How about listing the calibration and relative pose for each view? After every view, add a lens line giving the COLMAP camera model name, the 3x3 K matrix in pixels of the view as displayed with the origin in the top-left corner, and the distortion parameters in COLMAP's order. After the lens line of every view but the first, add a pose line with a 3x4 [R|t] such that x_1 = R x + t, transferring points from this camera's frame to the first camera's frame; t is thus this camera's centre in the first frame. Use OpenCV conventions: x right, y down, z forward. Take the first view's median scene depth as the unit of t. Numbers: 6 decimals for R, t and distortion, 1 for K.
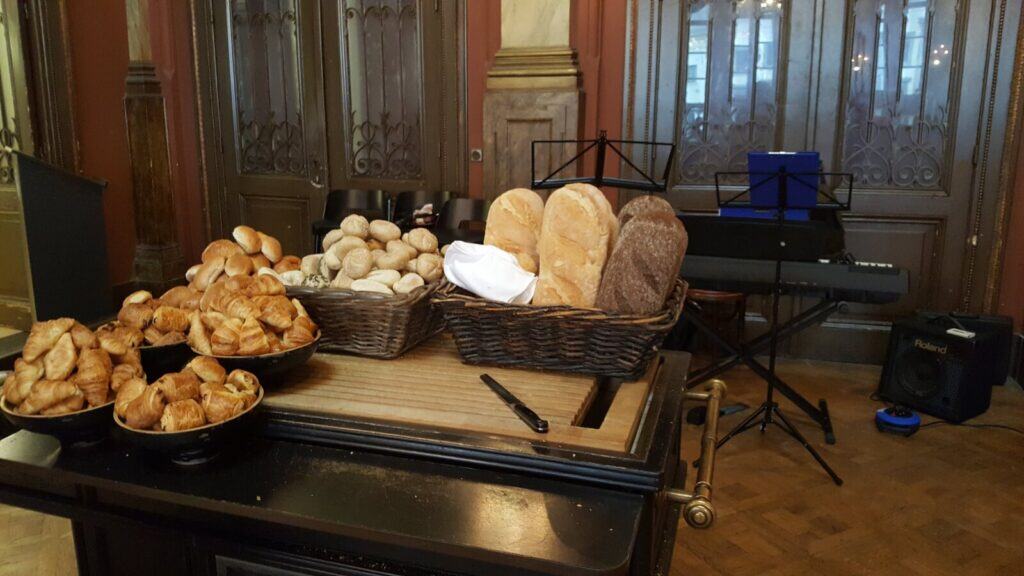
lens RADIAL K [[776.2, 0, 512.0], [0, 776.2, 288.0], [0, 0, 1]] dist [0.112237, -0.276971]
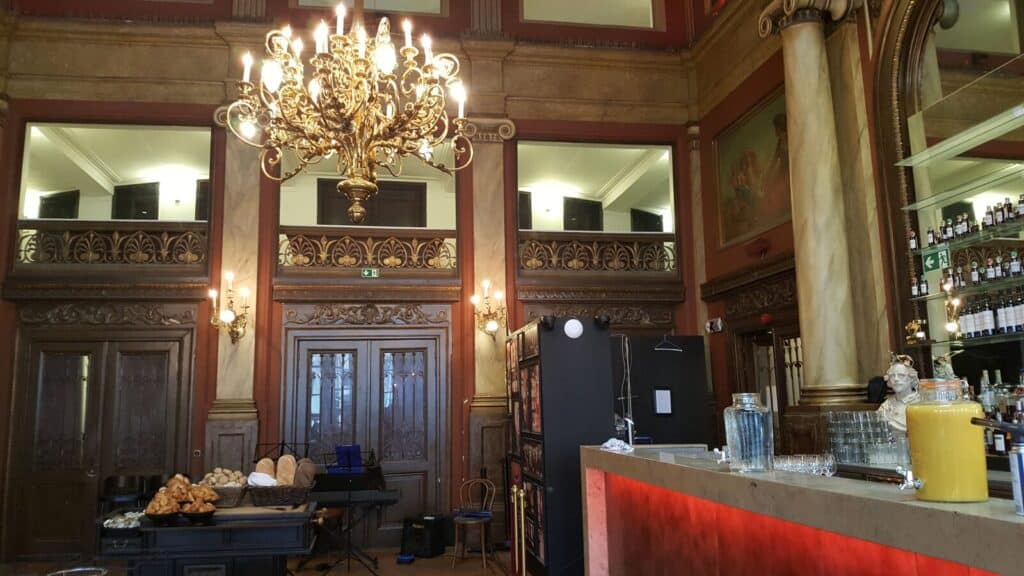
lens RADIAL K [[776.2, 0, 512.0], [0, 776.2, 288.0], [0, 0, 1]] dist [0.112237, -0.276971]
pose [[0.889894, 0.053280, 0.453046, -0.275688], [0.117295, 0.933036, -0.340125, 0.207702], [-0.440830, 0.355815, 0.824054, -1.134545]]
